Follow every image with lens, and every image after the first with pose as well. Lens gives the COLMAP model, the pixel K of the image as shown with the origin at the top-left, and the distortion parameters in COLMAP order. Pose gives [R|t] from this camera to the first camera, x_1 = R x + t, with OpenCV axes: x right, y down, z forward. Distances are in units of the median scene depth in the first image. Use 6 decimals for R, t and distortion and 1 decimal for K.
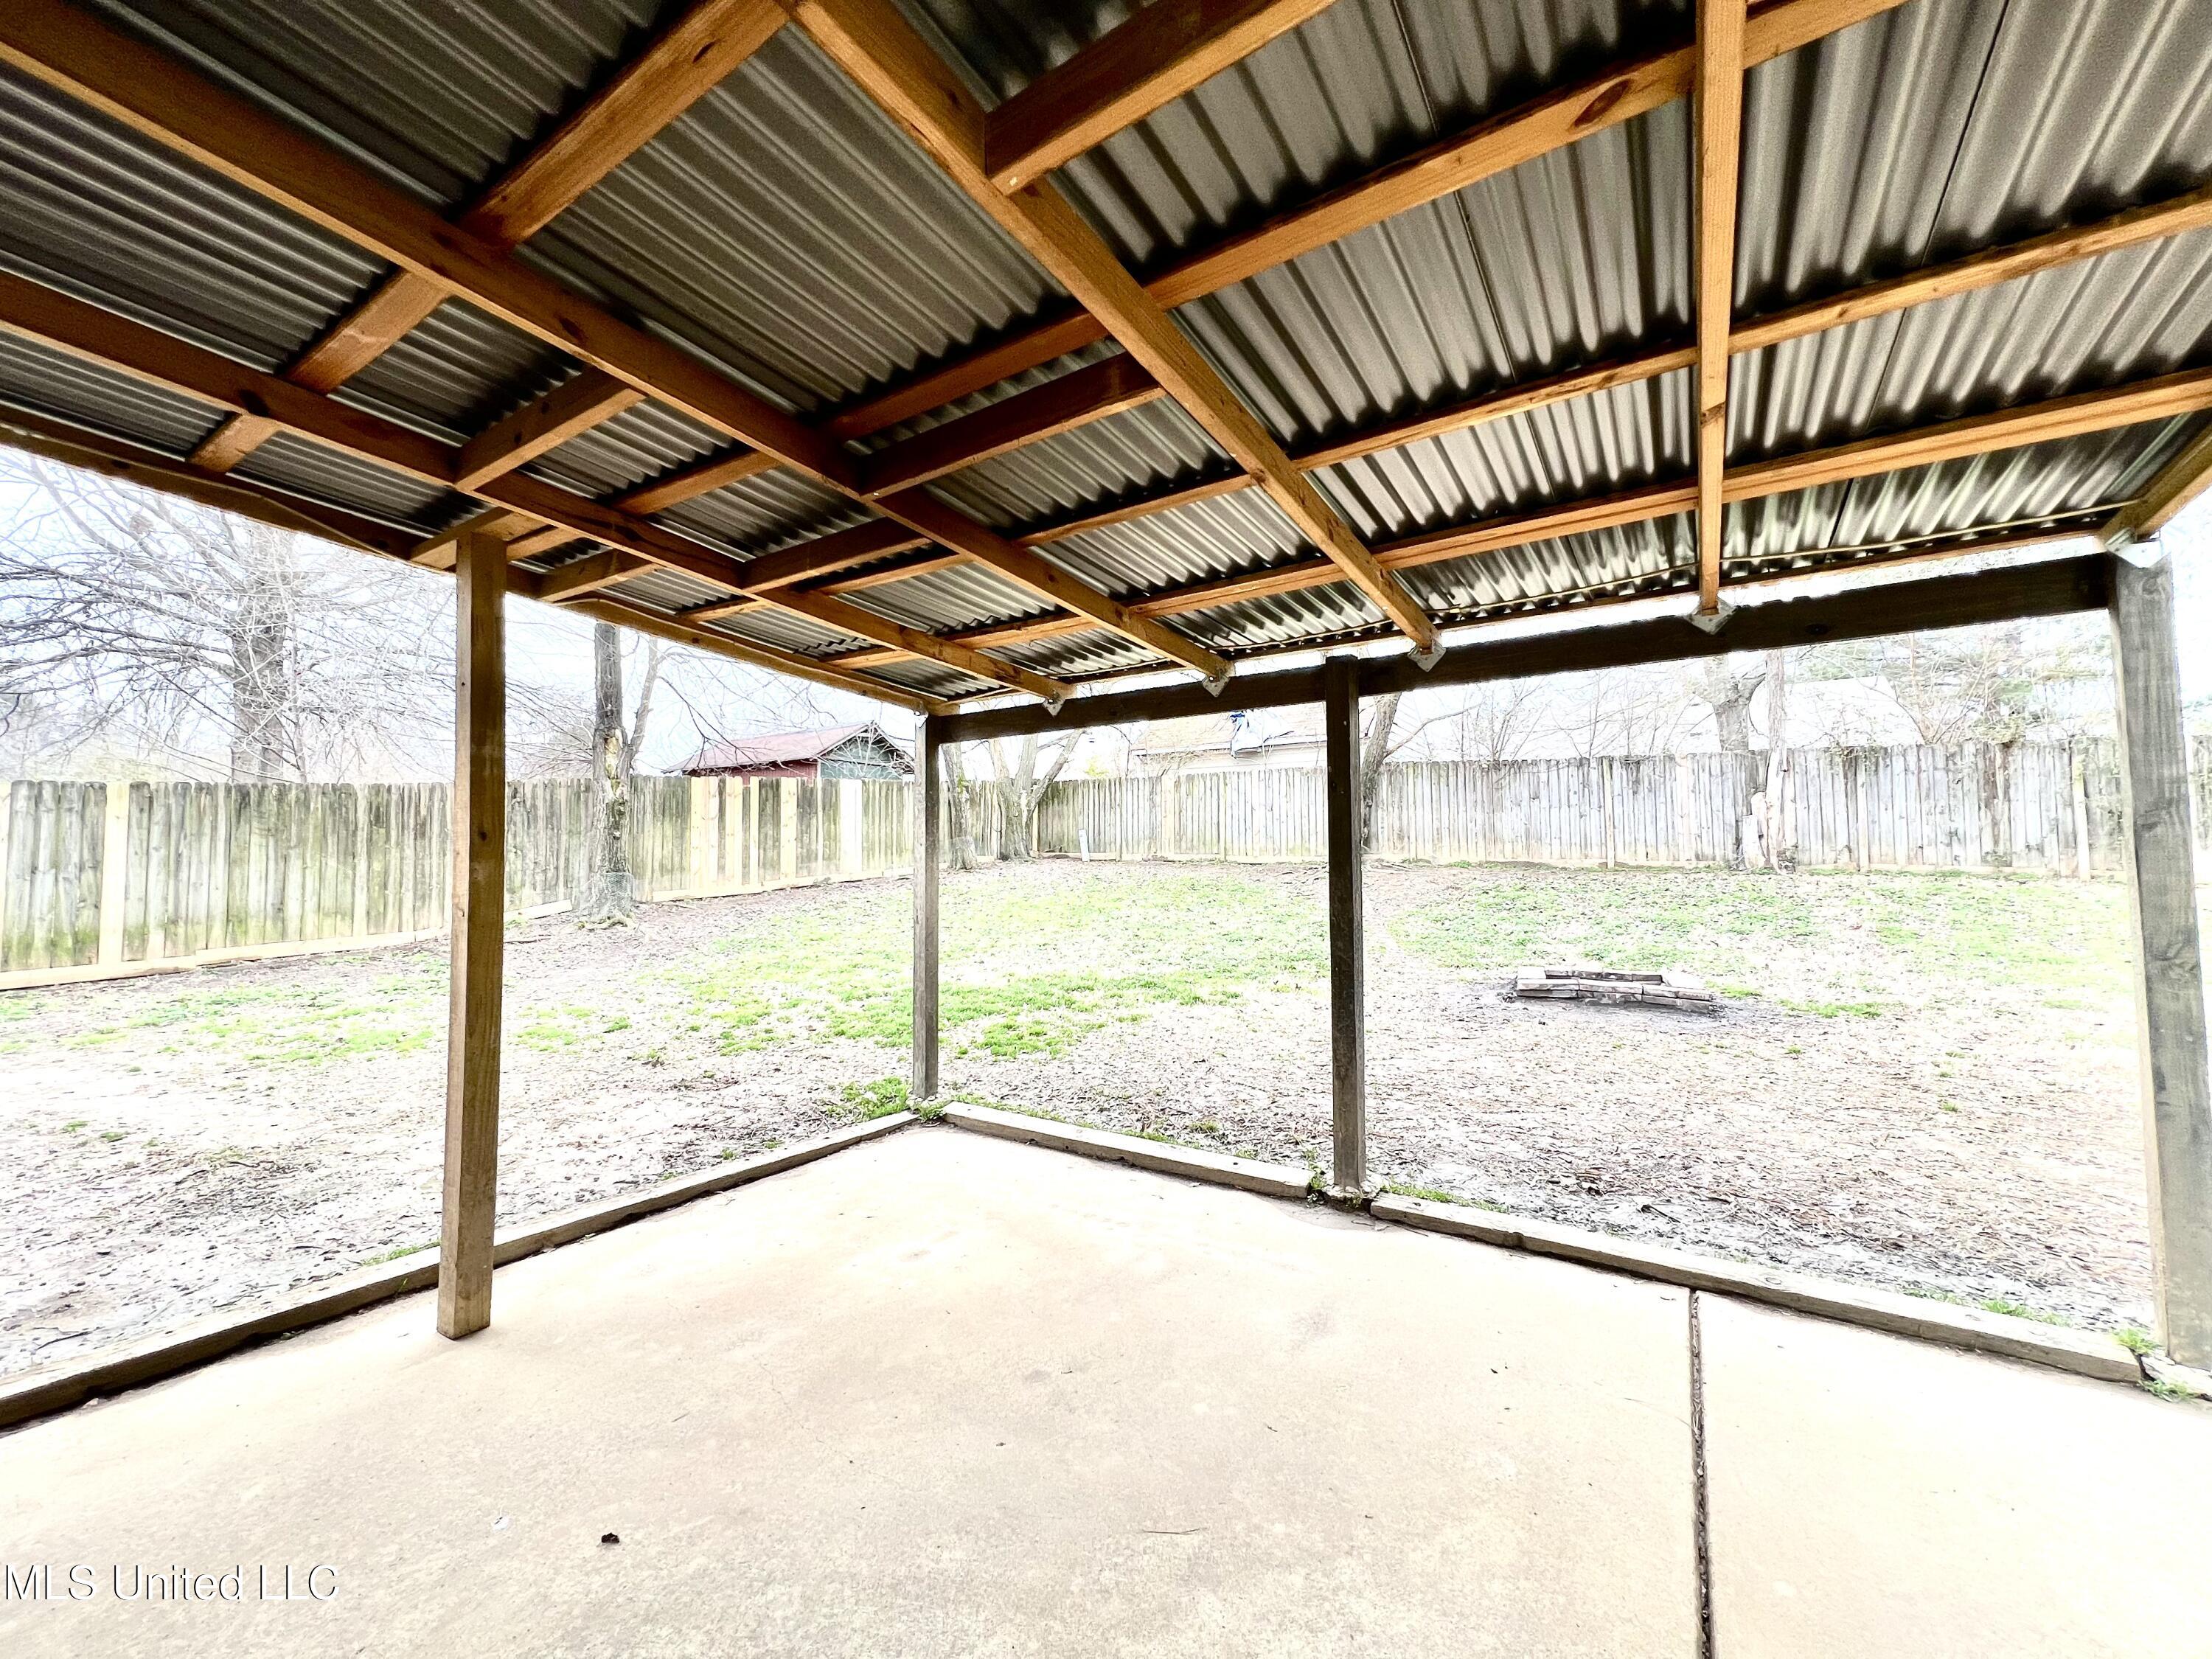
lens RADIAL K [[888.5, 0, 1097.5], [0, 888.5, 824.1], [0, 0, 1]] dist [-0.002115, 0.000348]
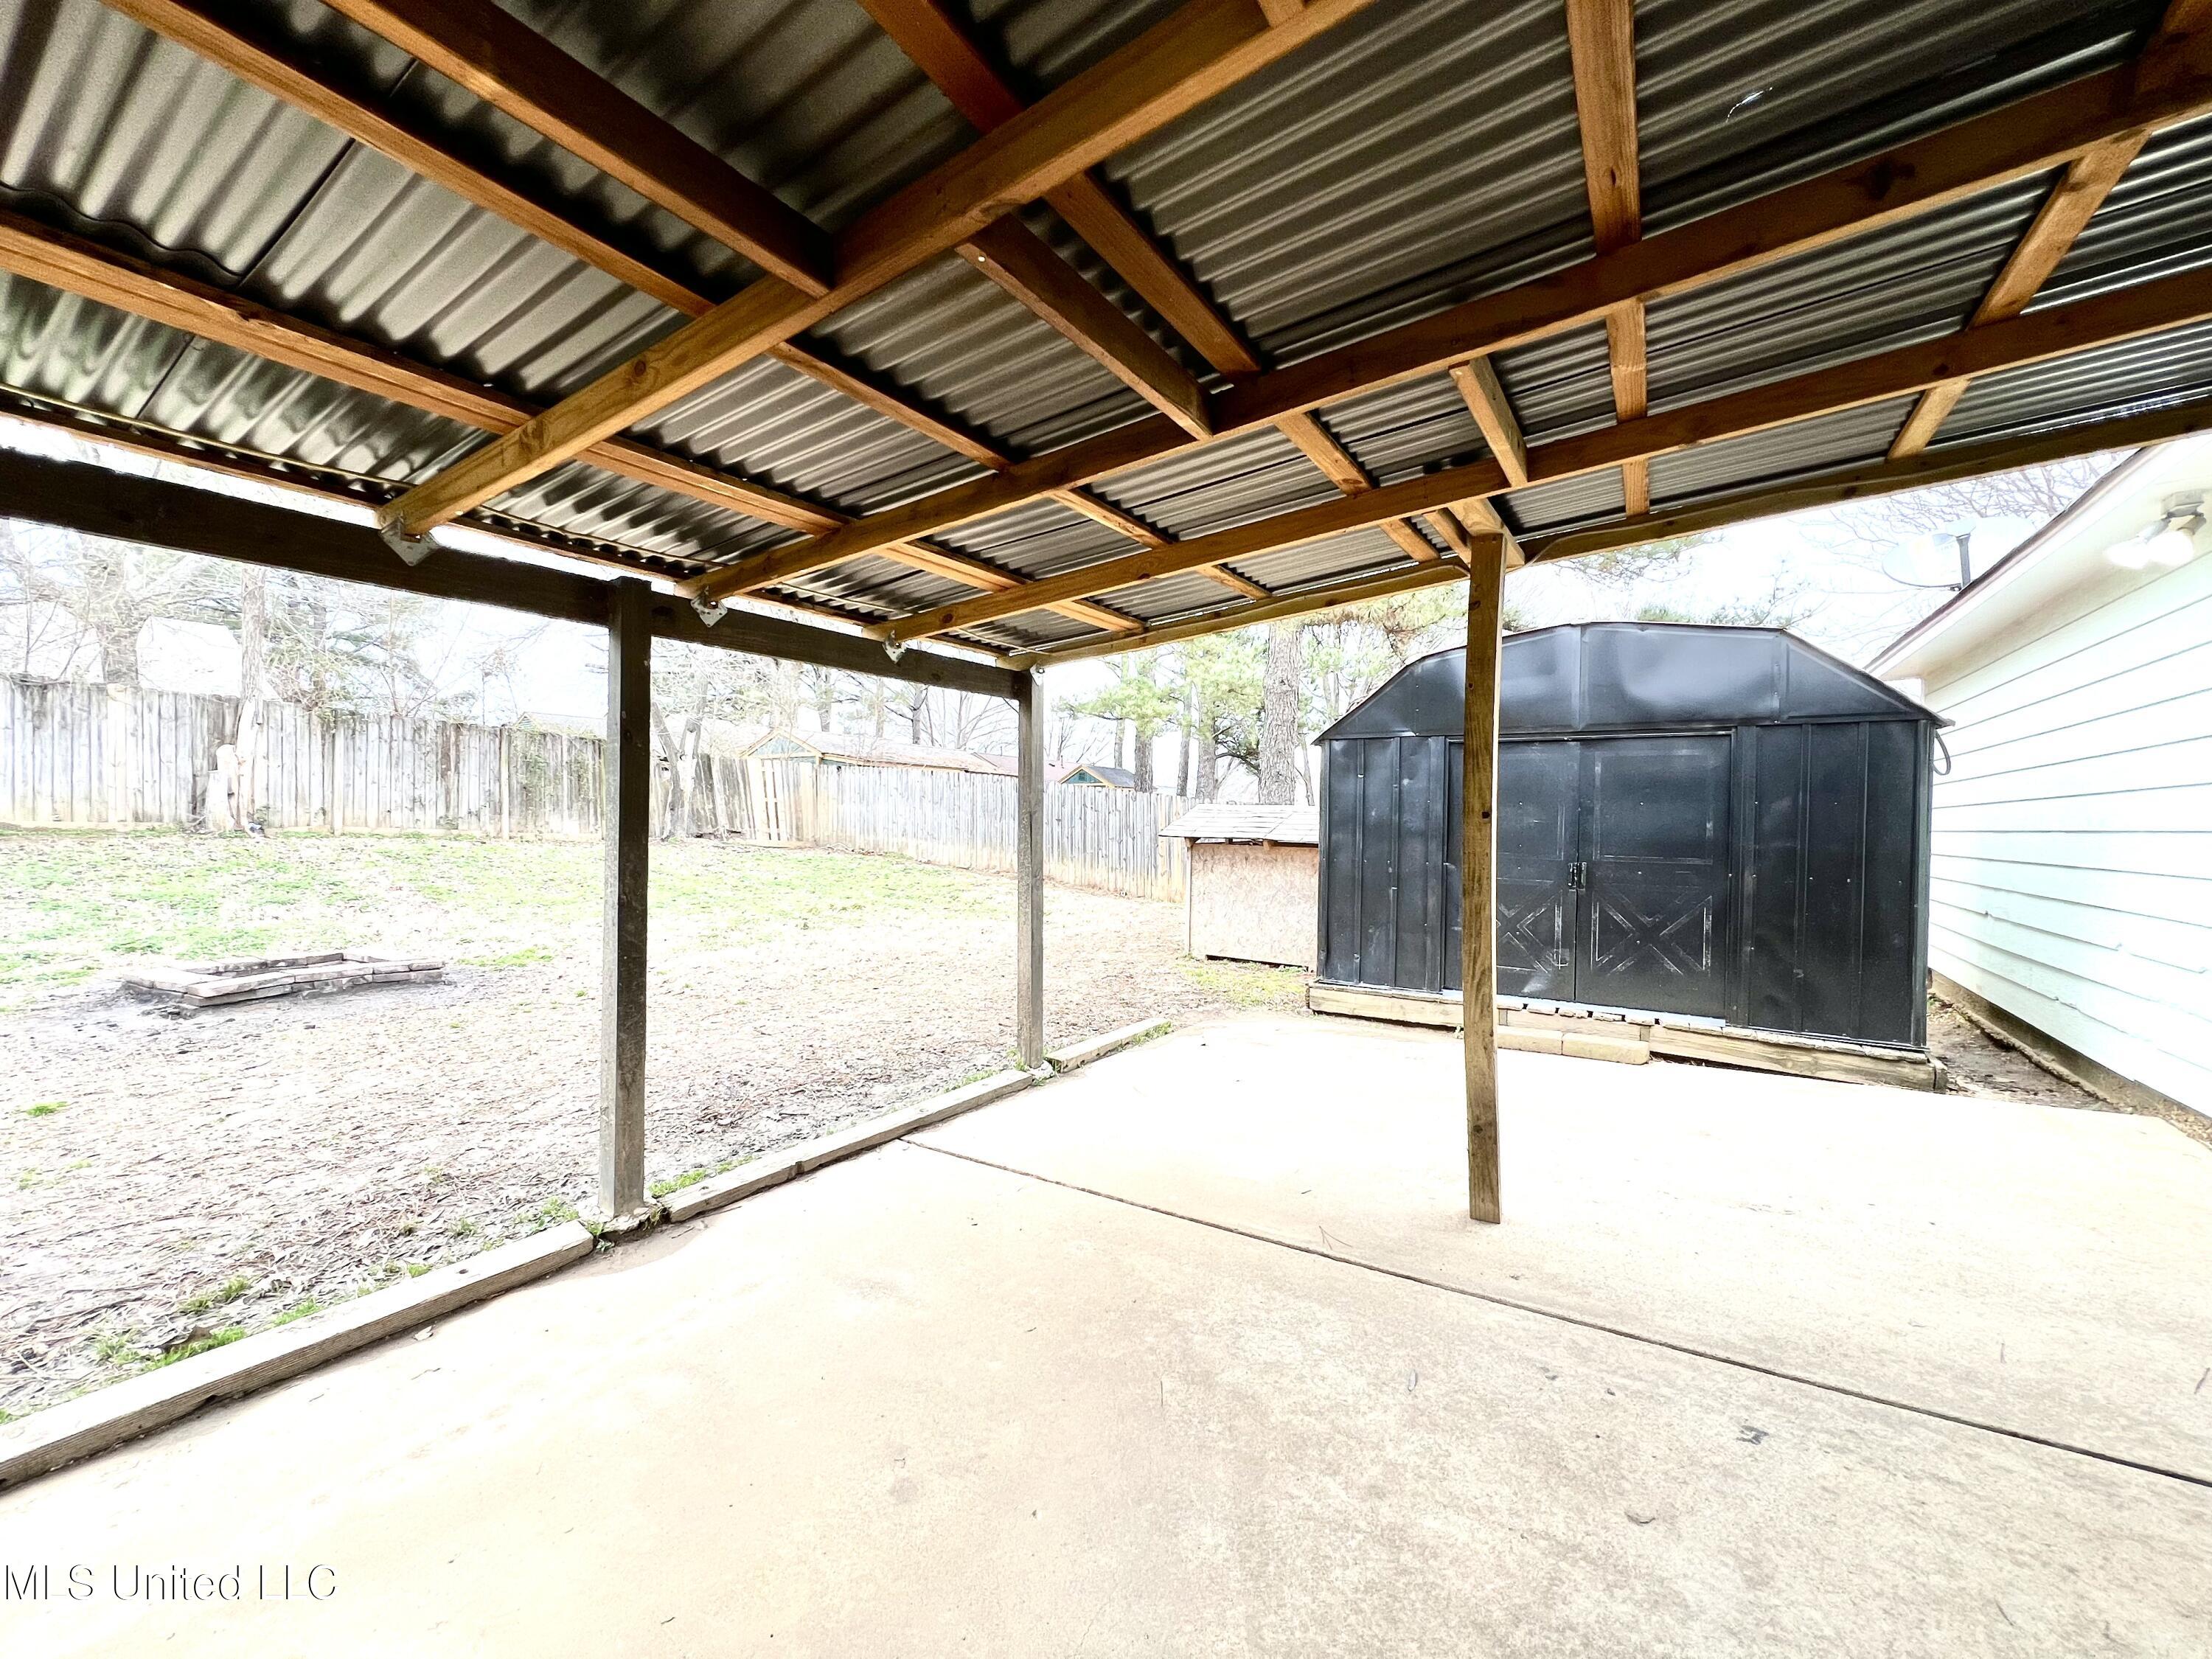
lens RADIAL K [[888.5, 0, 1097.5], [0, 888.5, 824.1], [0, 0, 1]] dist [-0.002115, 0.000348]
pose [[-0.015101, 0.005469, 0.999871, -0.443218], [-0.049396, 0.998760, -0.006209, 0.016857], [-0.998665, -0.049484, -0.014812, 0.450961]]
